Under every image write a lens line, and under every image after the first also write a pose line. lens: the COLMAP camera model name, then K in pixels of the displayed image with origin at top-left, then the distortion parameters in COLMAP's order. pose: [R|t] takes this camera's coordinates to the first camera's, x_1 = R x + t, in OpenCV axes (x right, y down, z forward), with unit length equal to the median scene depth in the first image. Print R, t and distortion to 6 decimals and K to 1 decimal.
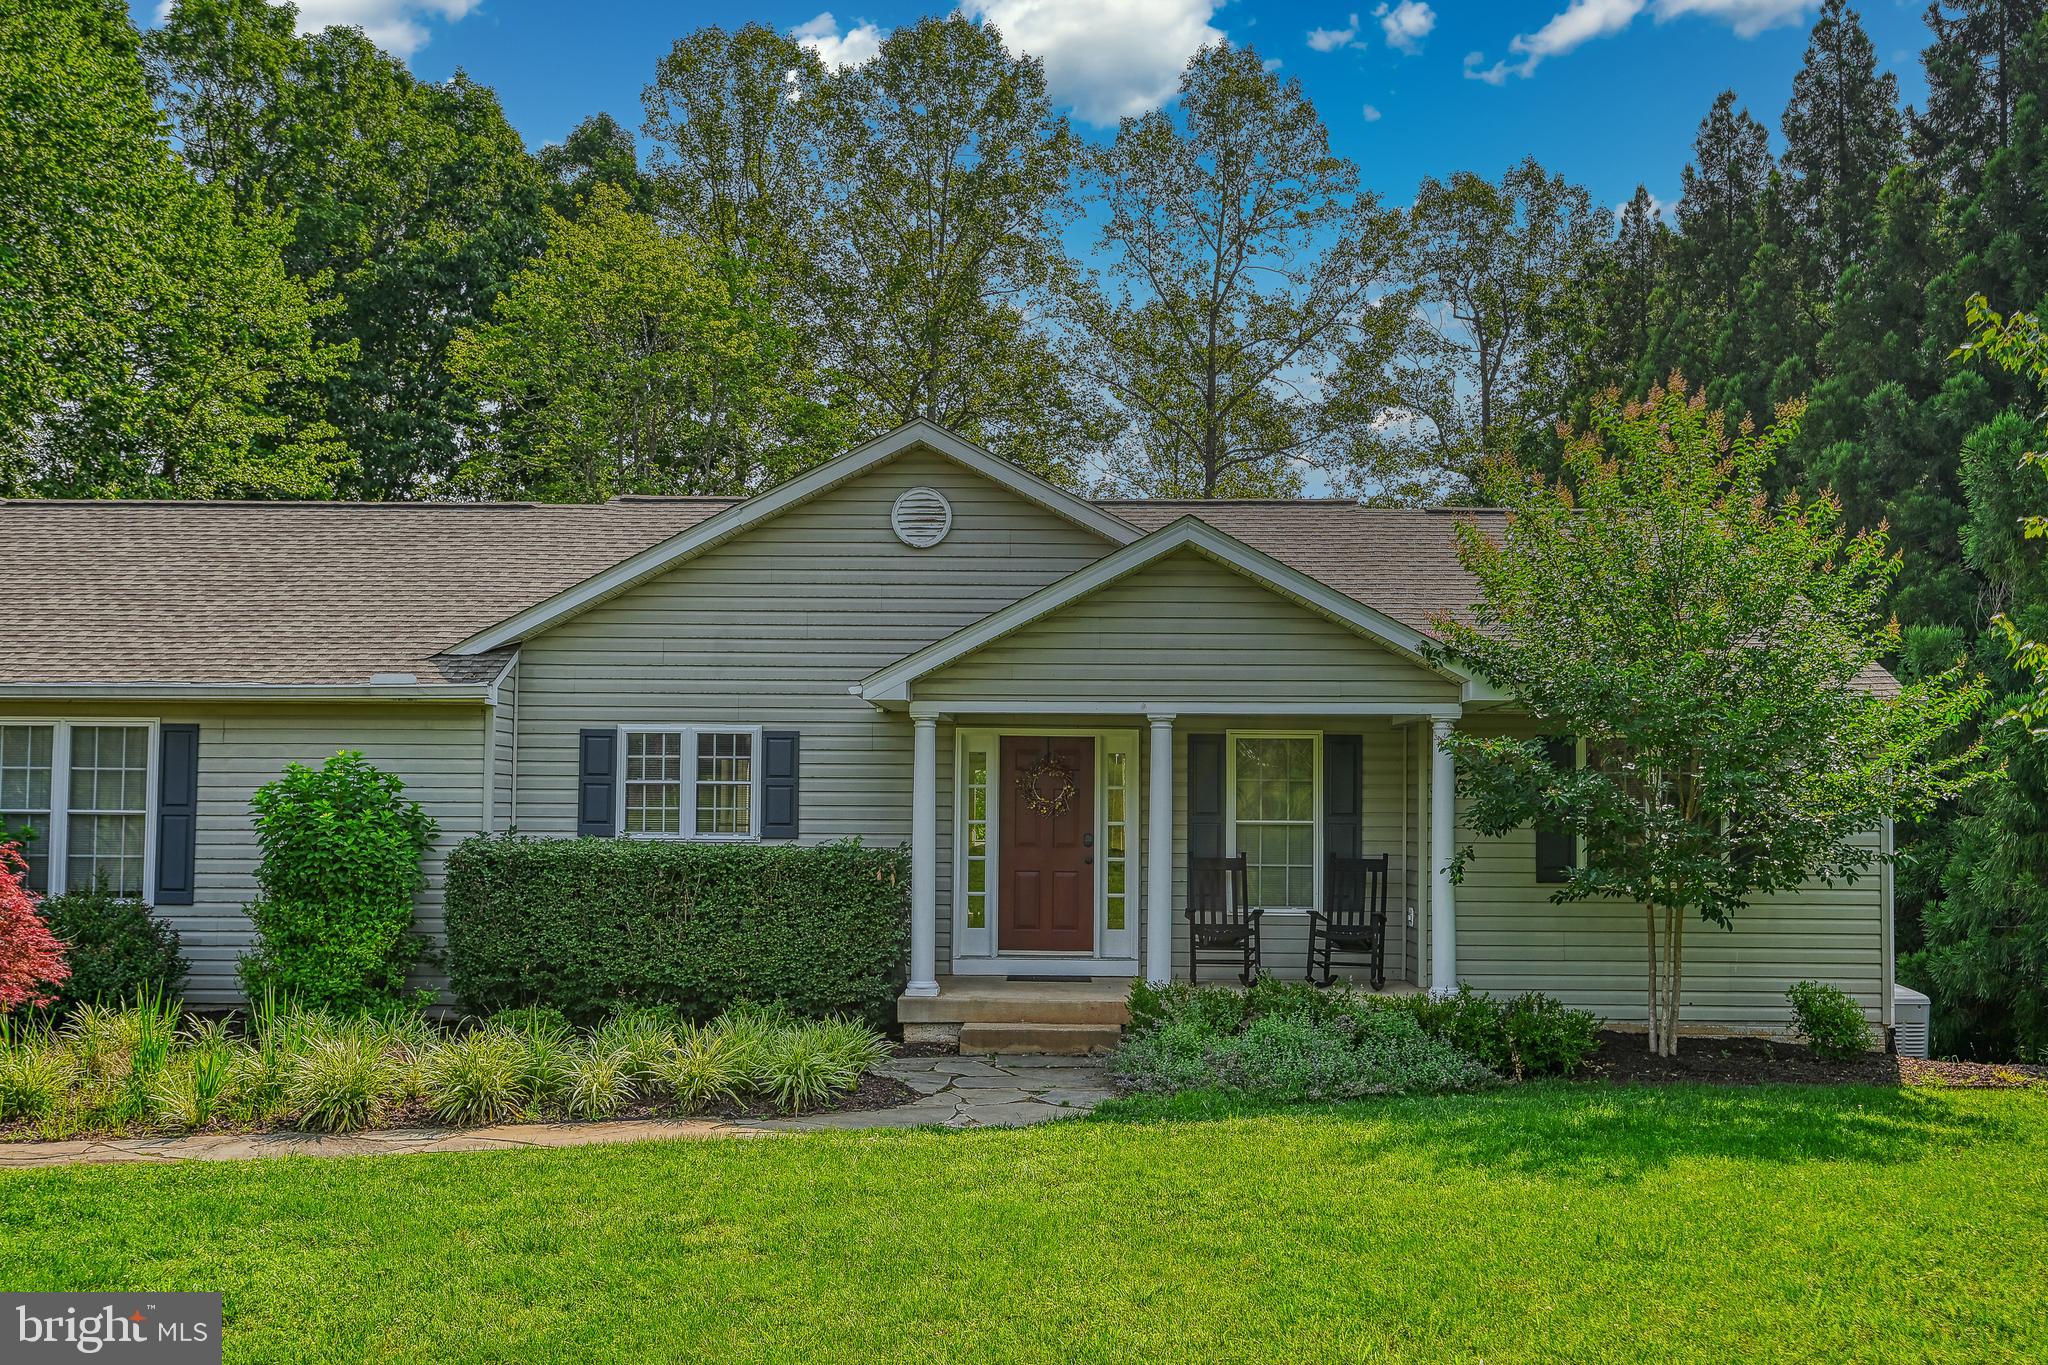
lens RADIAL K [[1786.0, 0, 1024.0], [0, 1786.0, 682.5], [0, 0, 1]] dist [-0.003587, 0.007888]
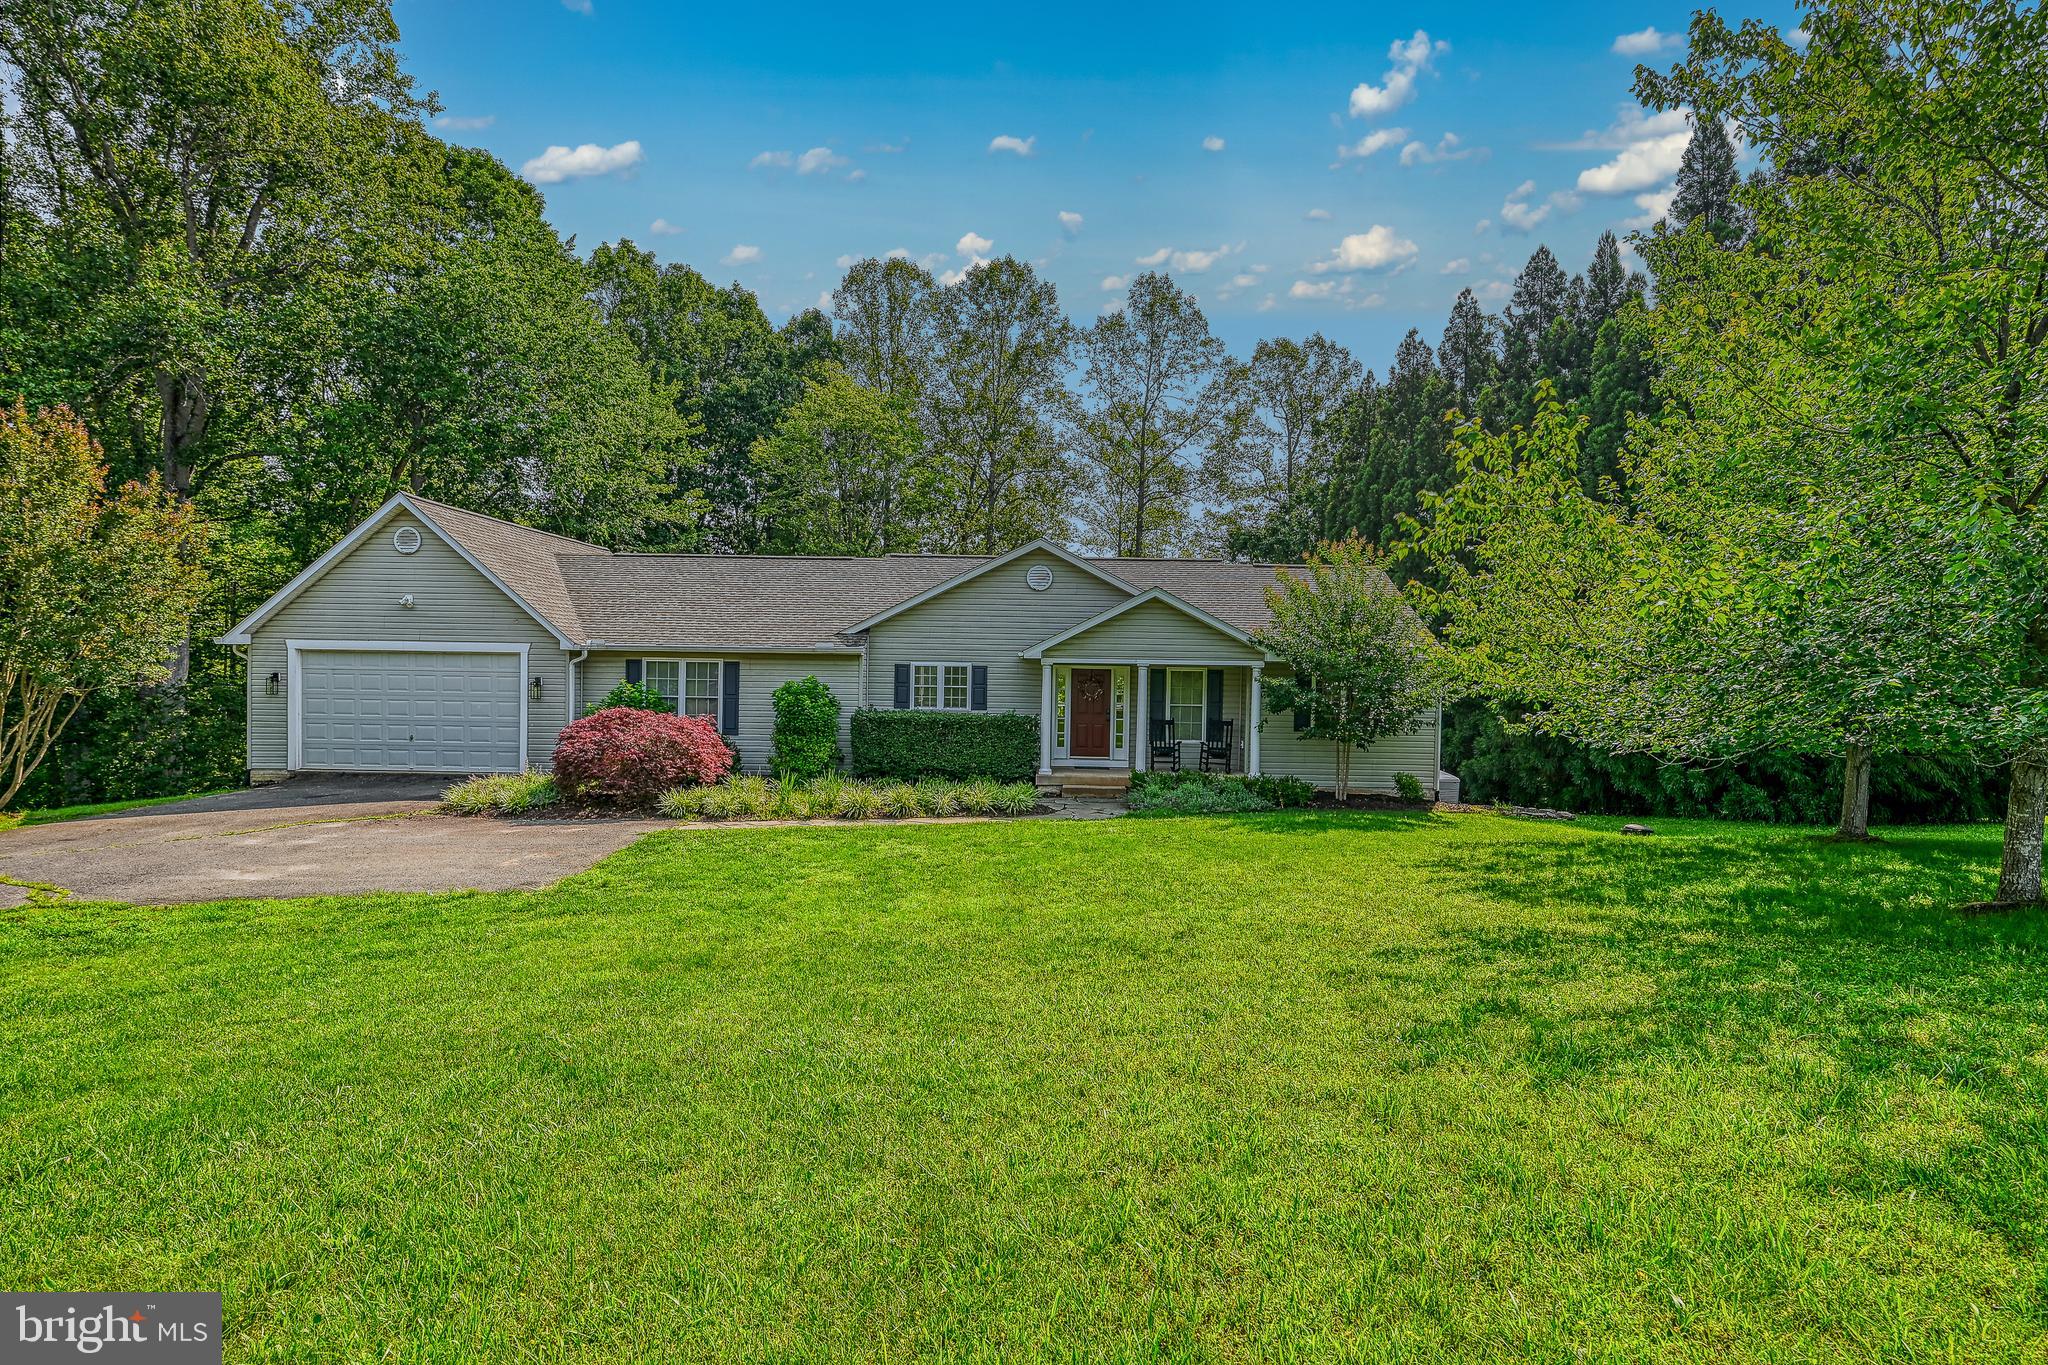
lens RADIAL K [[1113.8, 0, 935.2], [0, 1113.8, 679.1], [0, 0, 1]] dist [-0.000229, -0.000246]
pose [[0.998270, 0.004003, -0.058654, -0.108691], [0.001061, 0.996290, 0.086054, -0.085375], [0.058781, -0.085967, 0.994562, -0.509730]]
